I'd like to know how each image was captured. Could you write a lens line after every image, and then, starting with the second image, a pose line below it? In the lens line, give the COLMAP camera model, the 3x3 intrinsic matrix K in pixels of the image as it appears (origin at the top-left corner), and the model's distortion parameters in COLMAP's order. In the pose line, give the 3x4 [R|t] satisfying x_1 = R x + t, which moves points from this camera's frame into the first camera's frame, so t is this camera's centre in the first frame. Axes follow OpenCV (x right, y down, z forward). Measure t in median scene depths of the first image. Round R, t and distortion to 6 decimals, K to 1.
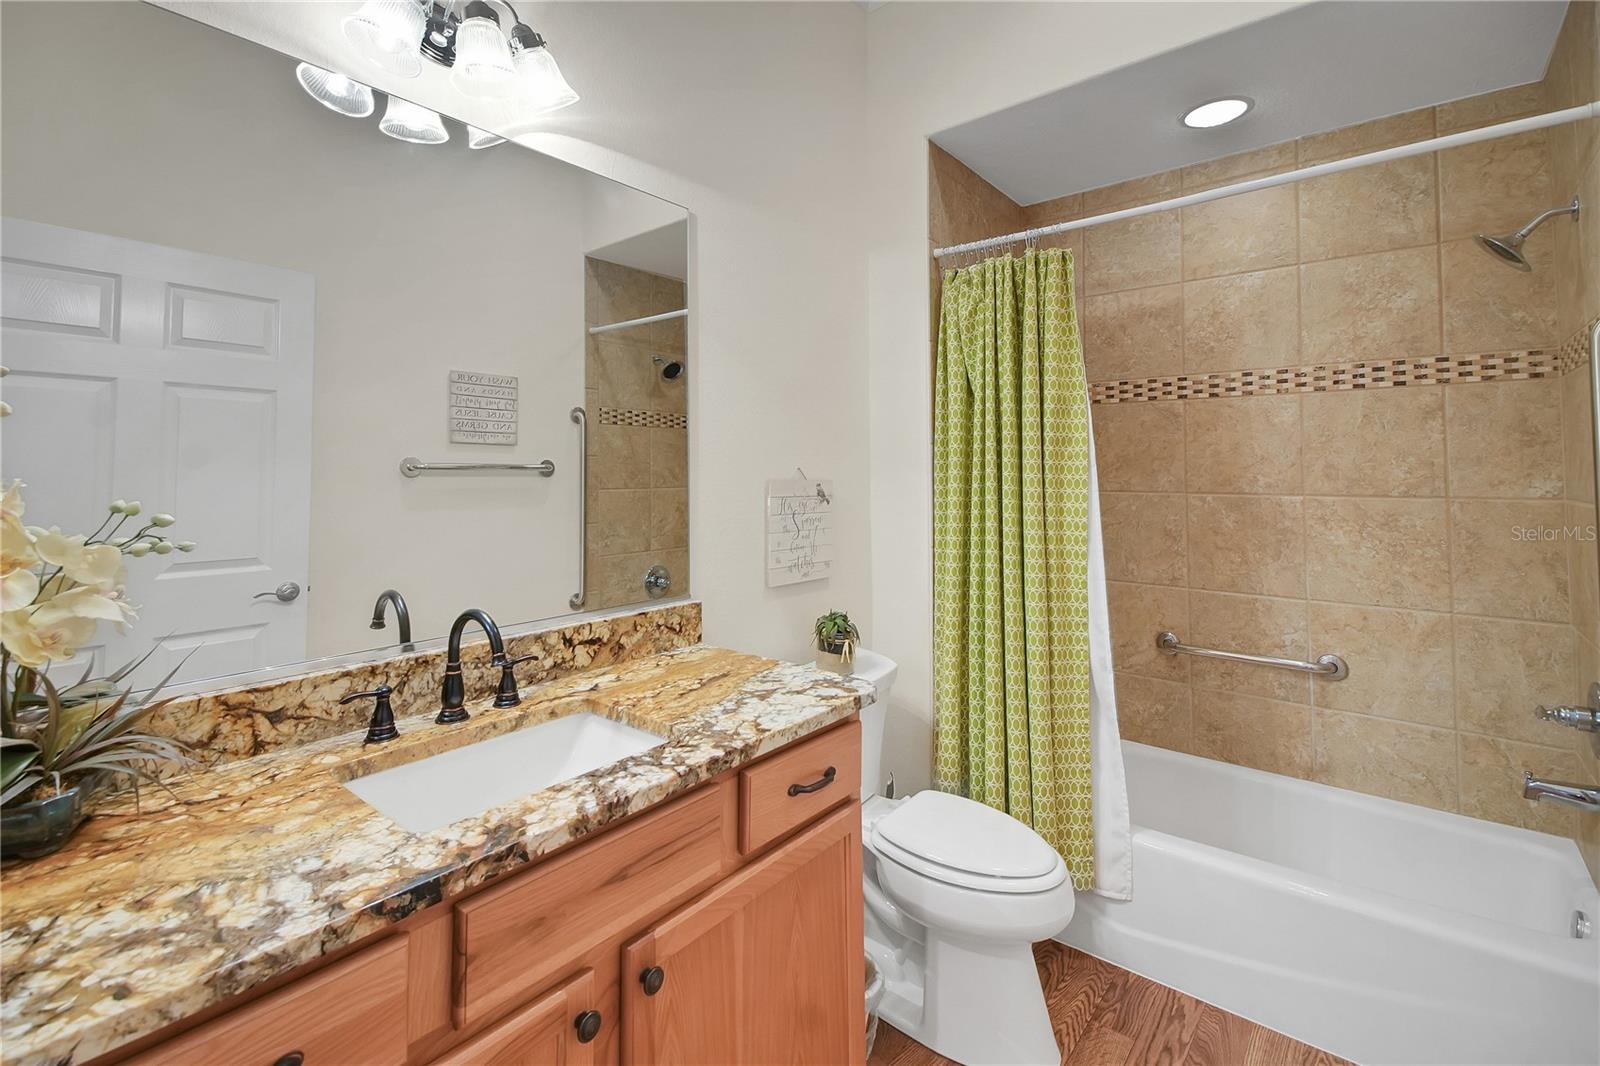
lens RADIAL K [[689.9, 0, 791.0], [0, 689.9, 471.7], [0, 0, 1]] dist [0.045303, -0.015787]
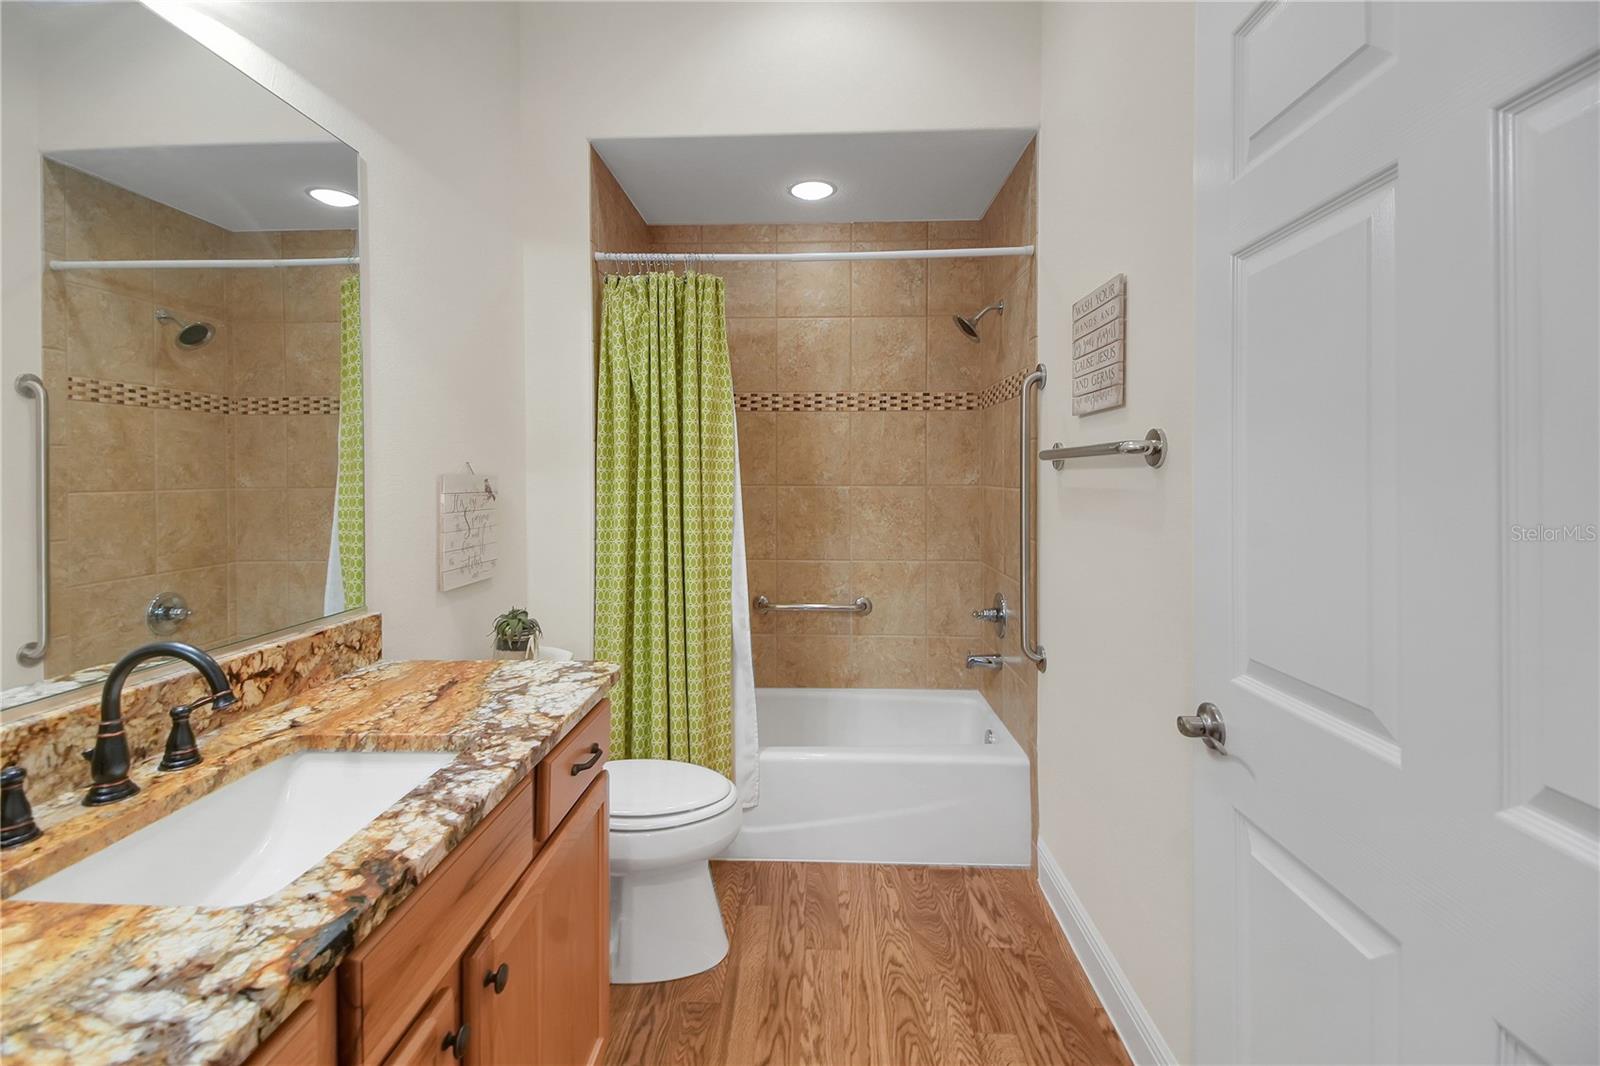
lens RADIAL K [[656.6, 0, 795.3], [0, 656.6, 499.0], [0, 0, 1]] dist [0.048083, -0.018104]
pose [[0.814891, -0.025304, 0.579061, -0.147861], [0.000495, 0.999077, 0.042962, 0.005733], [-0.579613, -0.034723, 0.814151, 0.008177]]
